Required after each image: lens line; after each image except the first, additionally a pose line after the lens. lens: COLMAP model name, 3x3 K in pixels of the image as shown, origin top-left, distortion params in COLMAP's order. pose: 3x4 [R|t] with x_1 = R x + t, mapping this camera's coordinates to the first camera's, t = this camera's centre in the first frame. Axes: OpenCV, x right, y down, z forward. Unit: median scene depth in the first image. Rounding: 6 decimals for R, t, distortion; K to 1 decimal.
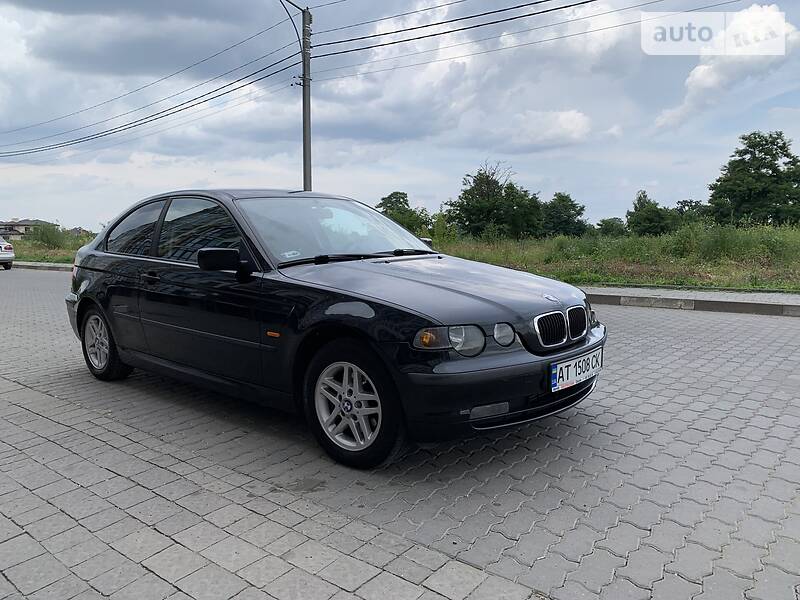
lens RADIAL K [[608.6, 0, 393.6], [0, 608.6, 297.5], [0, 0, 1]] dist [0.012656, -0.006719]
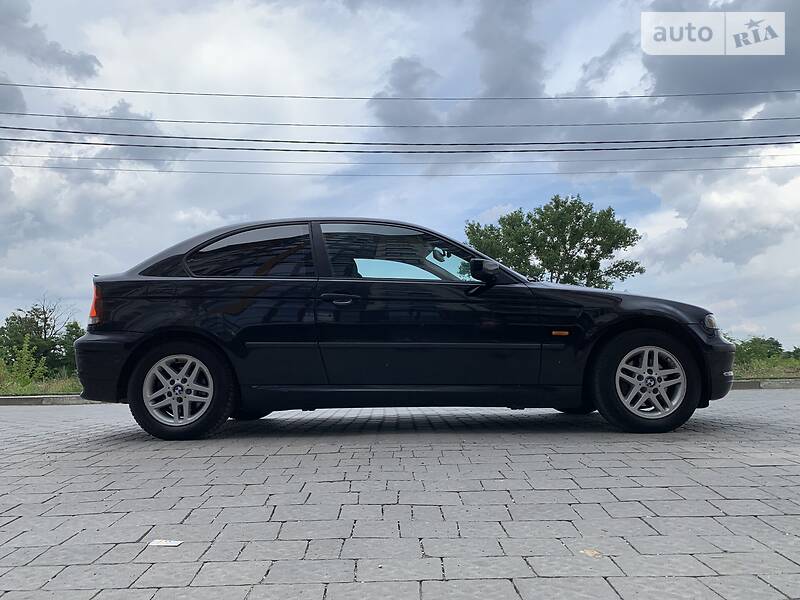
lens RADIAL K [[614.6, 0, 397.6], [0, 614.6, 300.0], [0, 0, 1]] dist [0.051215, -0.119169]
pose [[0.757180, 0.082099, 0.648026, -1.193565], [0.075595, 0.974390, -0.211776, 0.222463], [-0.648817, 0.209340, 0.731583, 0.340982]]
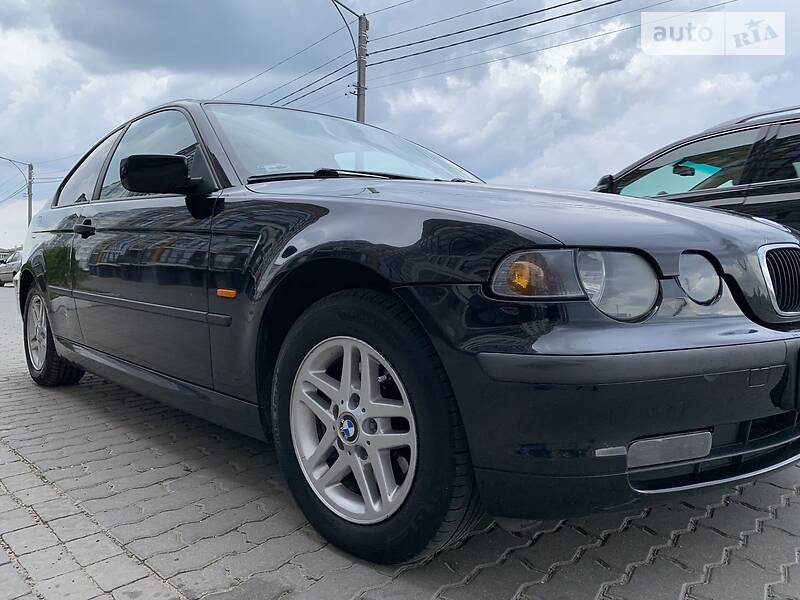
lens RADIAL K [[612.7, 0, 395.8], [0, 612.7, 298.6], [0, 0, 1]] dist [0.011580, 0.000657]
pose [[0.995922, 0.020455, -0.087871, 0.002251], [-0.025133, 0.998307, -0.052464, 0.091235], [0.086649, 0.054458, 0.994749, 0.466865]]
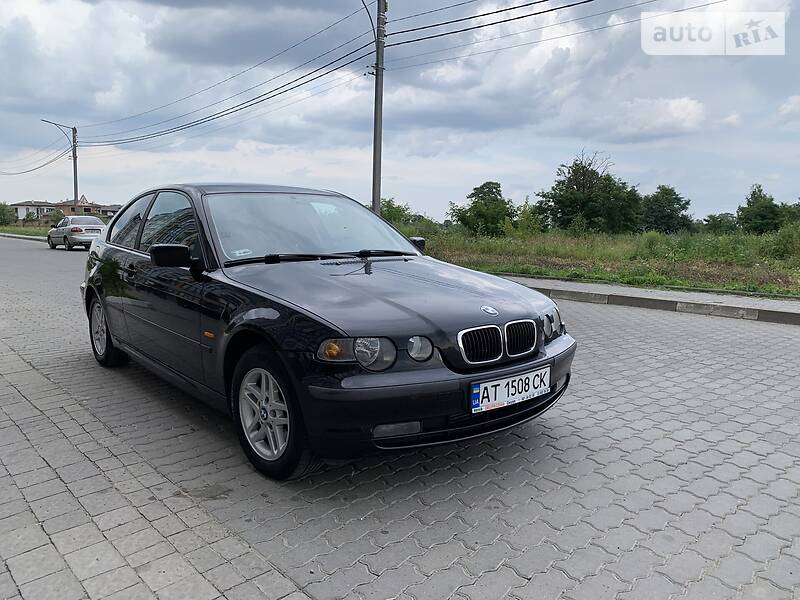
lens RADIAL K [[611.0, 0, 398.7], [0, 611.0, 299.5], [0, 0, 1]] dist [0.006944, 0.000254]
pose [[0.989696, 0.040453, -0.137349, 0.239599], [-0.037766, 0.999042, 0.022113, -0.029487], [0.138112, -0.016698, 0.990276, 0.064051]]
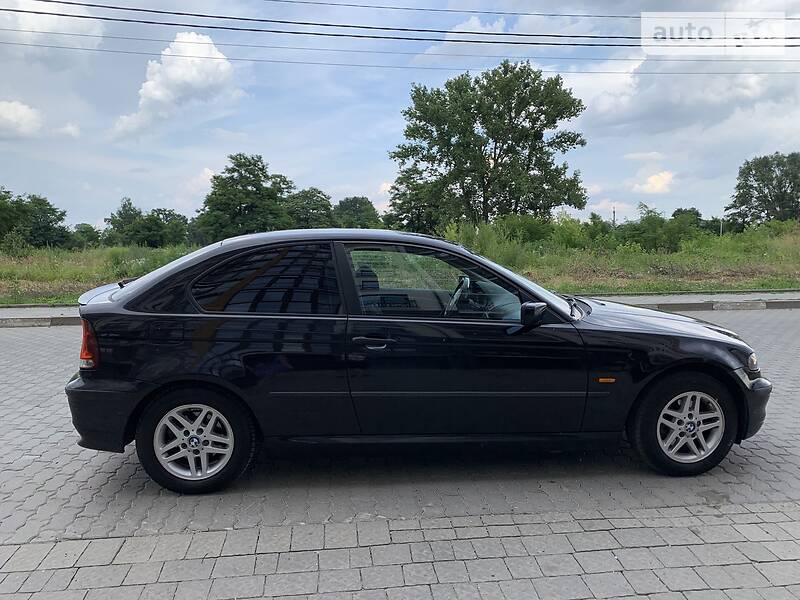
lens RADIAL K [[611.0, 0, 398.7], [0, 611.0, 299.5], [0, 0, 1]] dist [0.006944, 0.000254]
pose [[0.683976, -0.063382, 0.726746, -1.242266], [0.069468, 0.997350, 0.021603, -0.133561], [-0.726189, 0.035710, 0.686567, 0.520985]]
